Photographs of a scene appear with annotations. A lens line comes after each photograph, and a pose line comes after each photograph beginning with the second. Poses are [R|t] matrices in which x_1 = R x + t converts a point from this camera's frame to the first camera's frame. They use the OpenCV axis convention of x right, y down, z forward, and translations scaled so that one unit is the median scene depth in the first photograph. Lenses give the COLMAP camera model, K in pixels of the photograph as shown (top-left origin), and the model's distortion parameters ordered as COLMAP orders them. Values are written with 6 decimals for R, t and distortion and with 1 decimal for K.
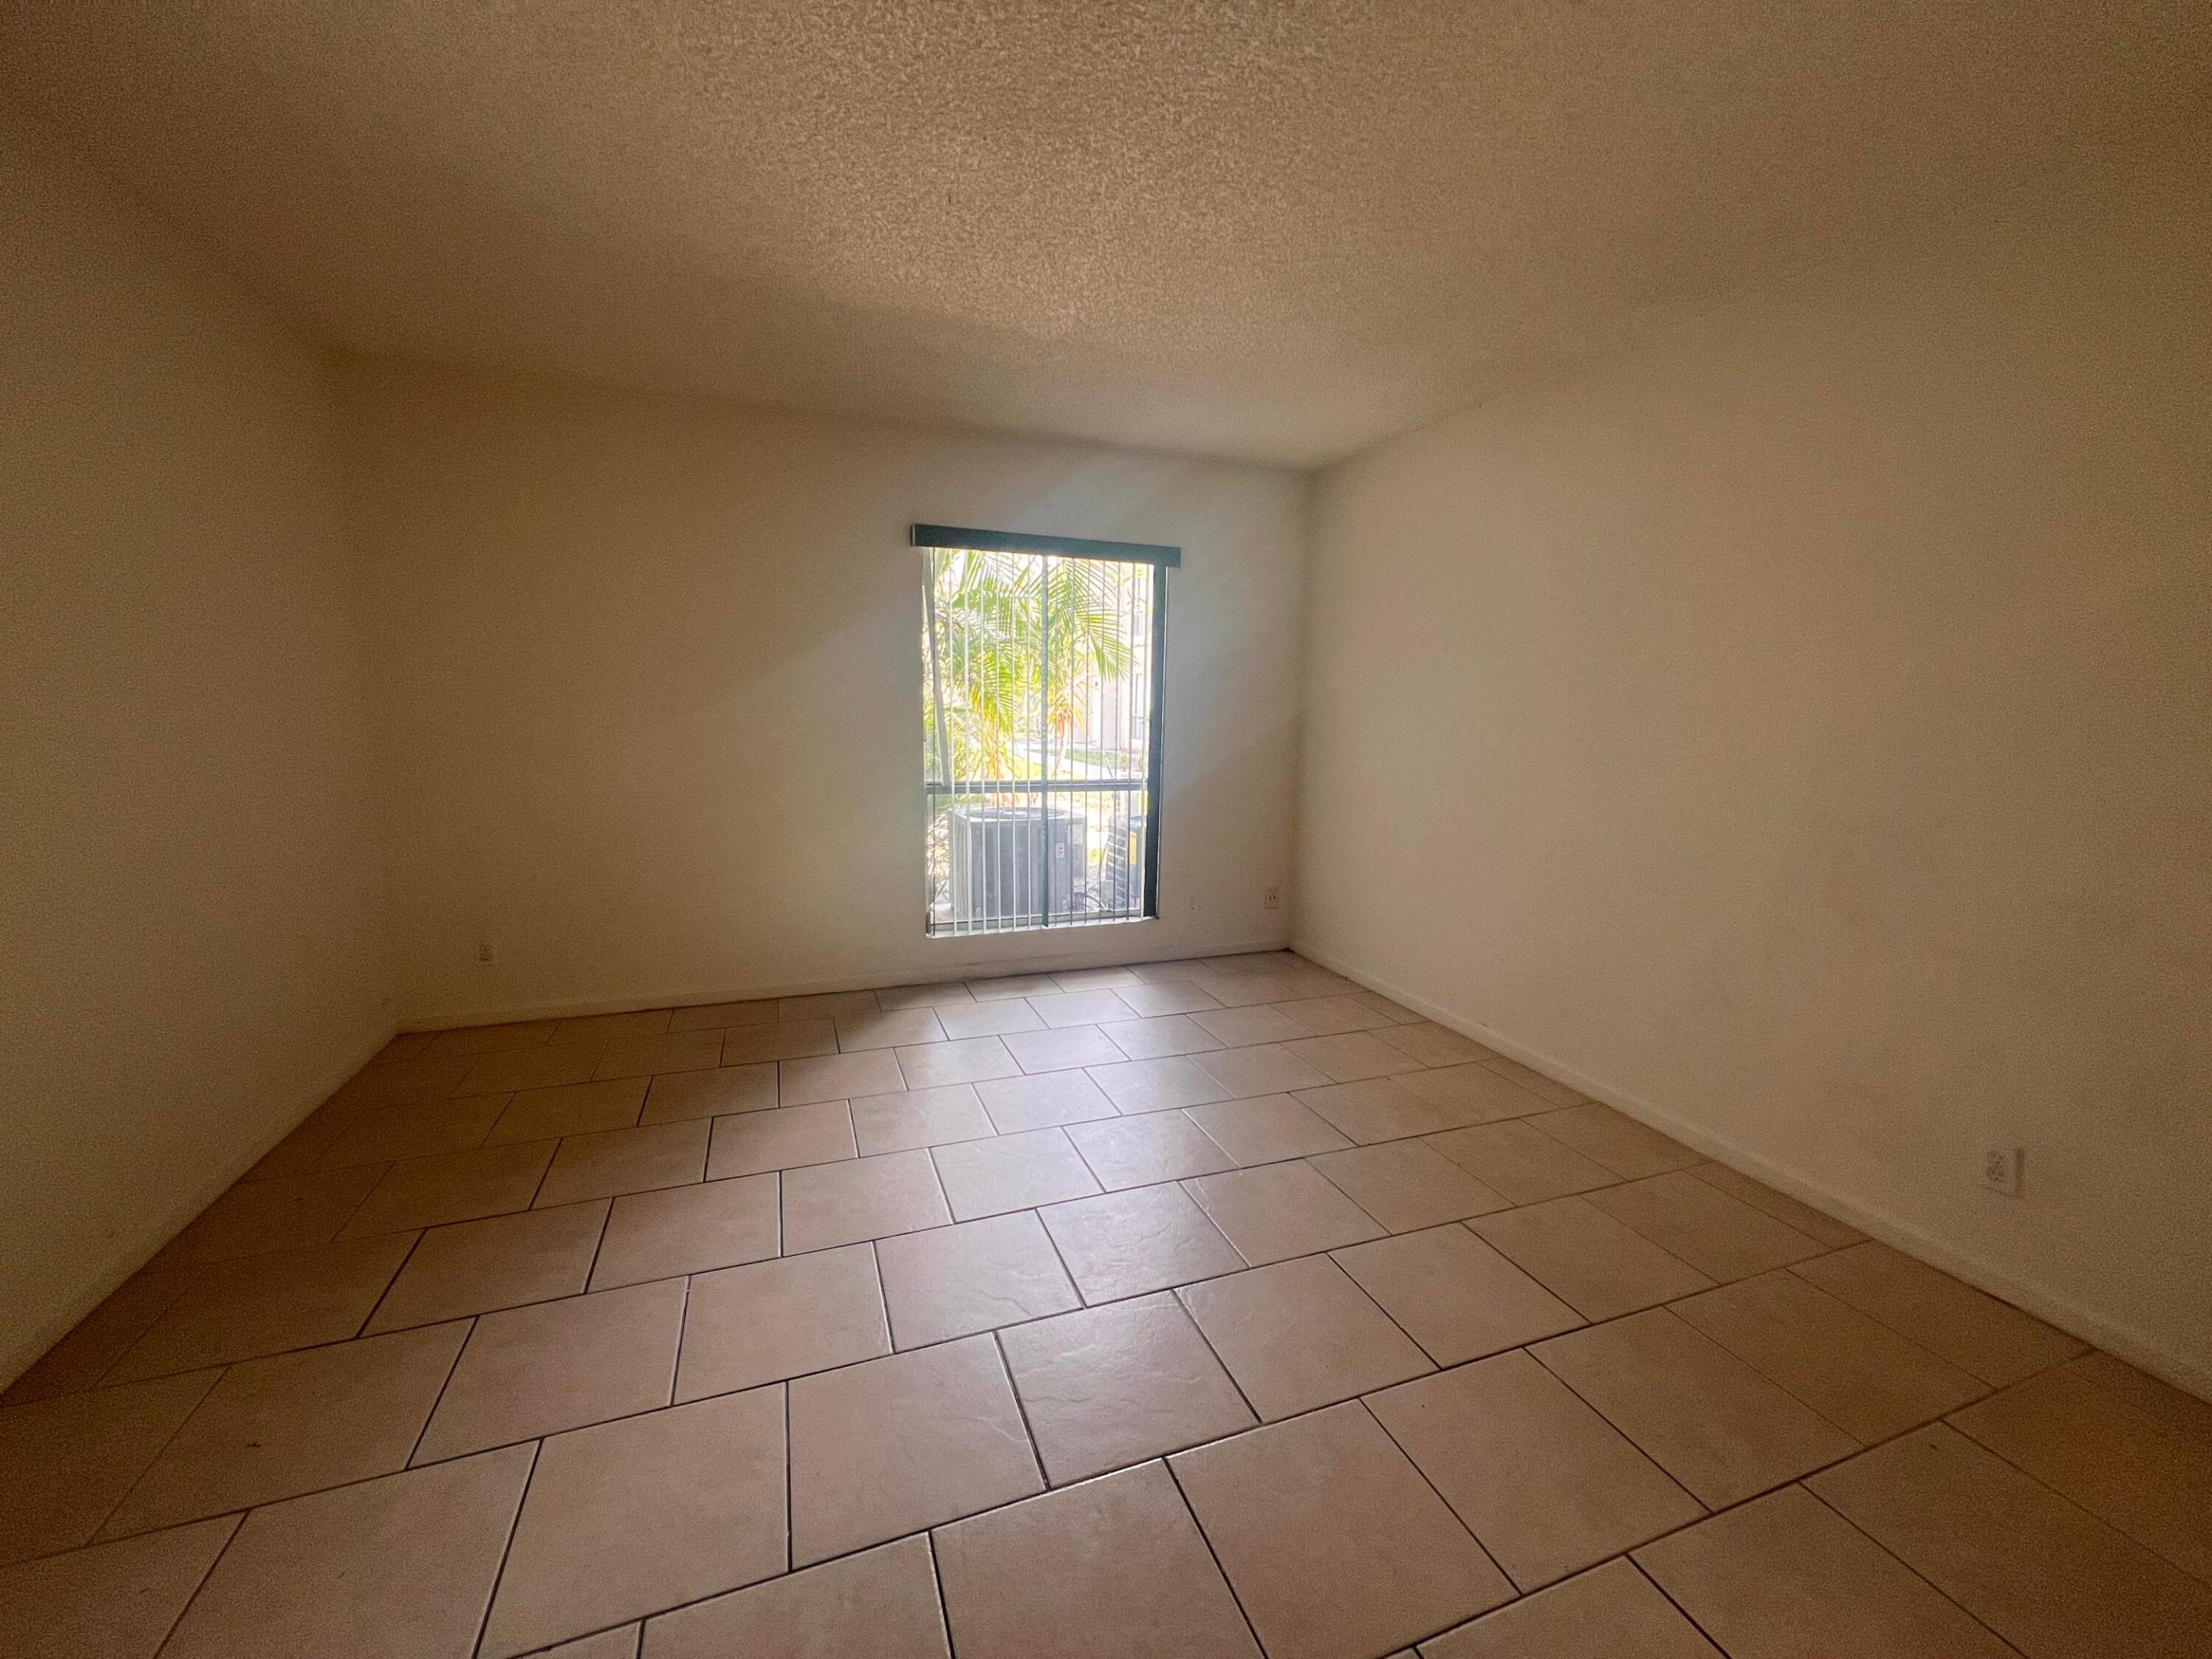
lens RADIAL K [[883.7, 0, 1110.7], [0, 883.7, 833.0], [0, 0, 1]] dist [-0.002461, -0.000246]
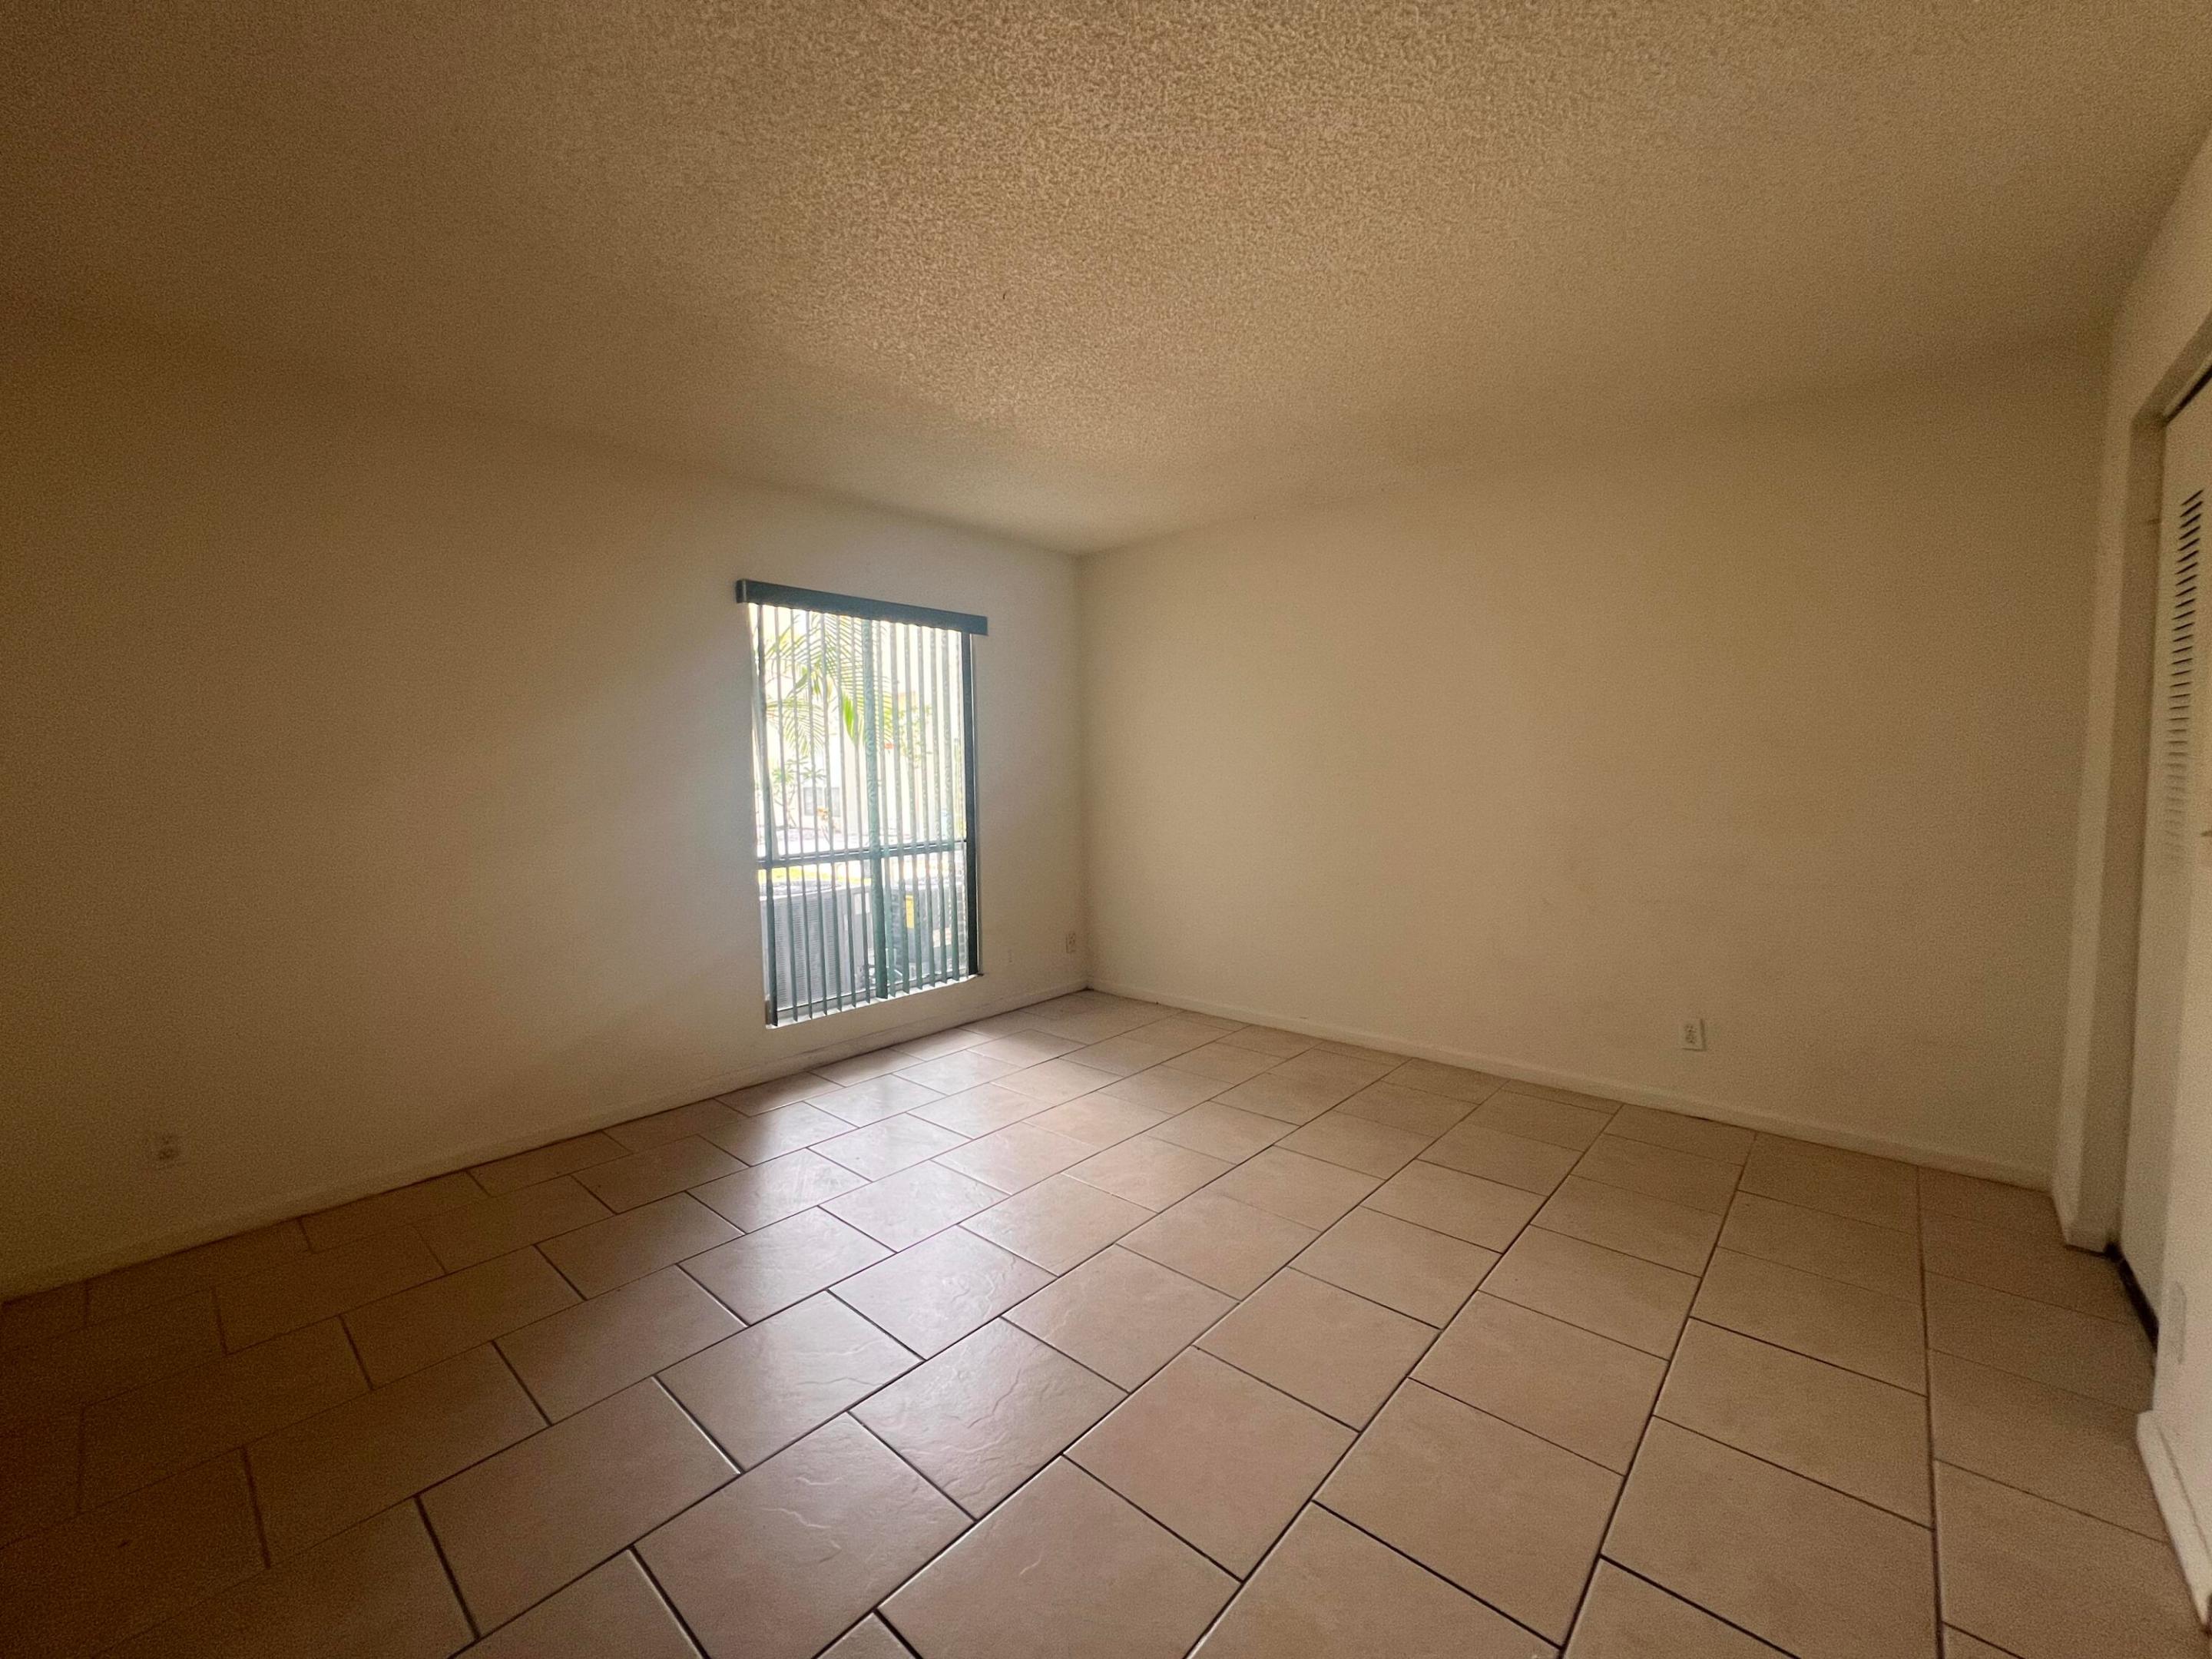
lens RADIAL K [[883.7, 0, 1111.3], [0, 883.7, 828.3], [0, 0, 1]] dist [-0.002461, -0.000246]
pose [[0.885075, -0.064391, 0.460972, -0.289758], [0.100942, 0.993368, -0.055051, 0.000107], [-0.454370, 0.095256, 0.885705, 0.022688]]
